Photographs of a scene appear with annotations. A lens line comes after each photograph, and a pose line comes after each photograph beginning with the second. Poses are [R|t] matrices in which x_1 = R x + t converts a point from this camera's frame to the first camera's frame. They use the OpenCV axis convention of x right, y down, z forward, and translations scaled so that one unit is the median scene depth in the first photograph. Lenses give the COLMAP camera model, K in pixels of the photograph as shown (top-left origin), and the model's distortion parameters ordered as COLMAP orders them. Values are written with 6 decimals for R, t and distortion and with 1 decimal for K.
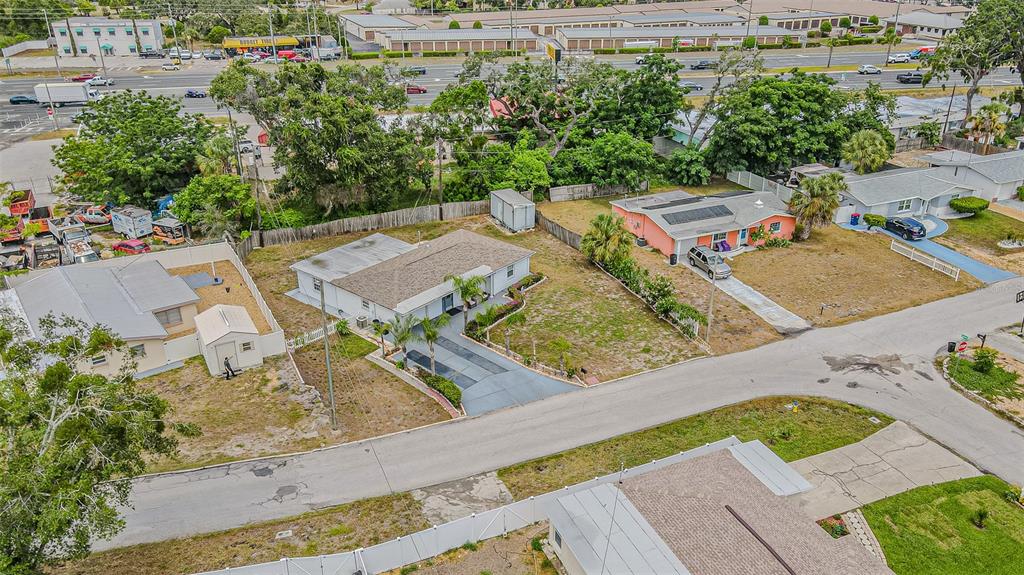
lens RADIAL K [[776.5, 0, 516.8], [0, 776.5, 286.8], [0, 0, 1]] dist [-0.007011, 0.038735]
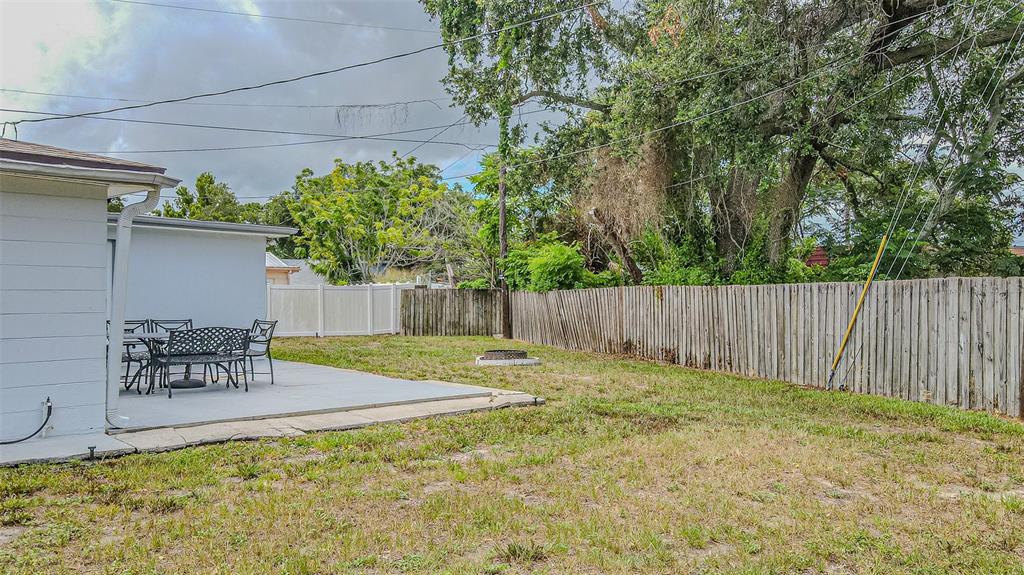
lens RADIAL K [[761.1, 0, 516.3], [0, 761.1, 284.4], [0, 0, 1]] dist [-0.005421, 0.036251]
pose [[-0.057038, -0.020944, -0.998152, 0.016558], [-0.426149, 0.904637, 0.005369, -0.075335], [0.902853, 0.425668, -0.060524, 0.993155]]
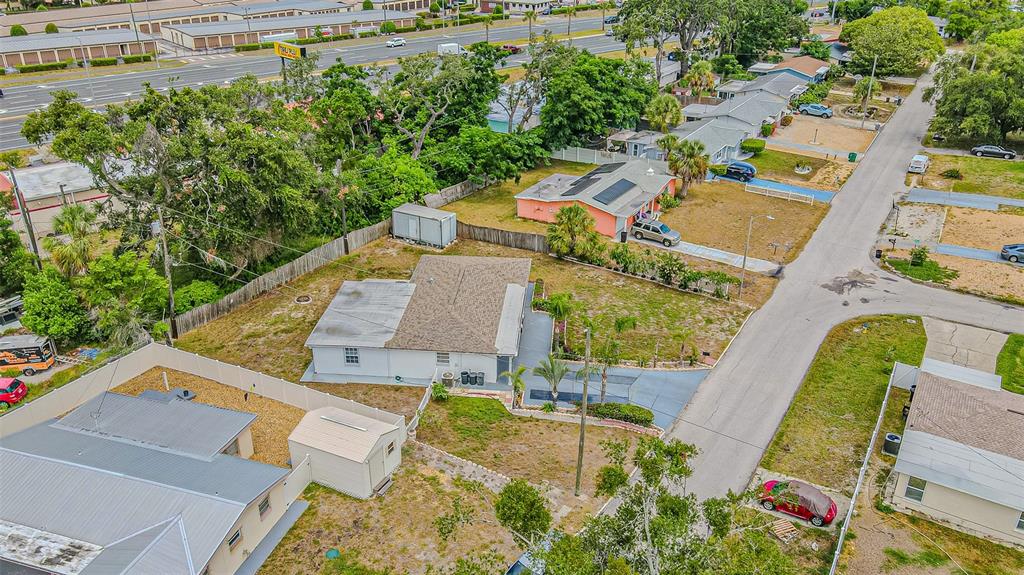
lens RADIAL K [[791.9, 0, 514.8], [0, 791.9, 289.2], [0, 0, 1]] dist [-0.005091, 0.035875]
pose [[0.816178, -0.243219, 0.524115, -0.440898], [0.236249, 0.968274, 0.081436, -0.080454], [-0.527294, 0.057355, 0.847745, 0.172692]]
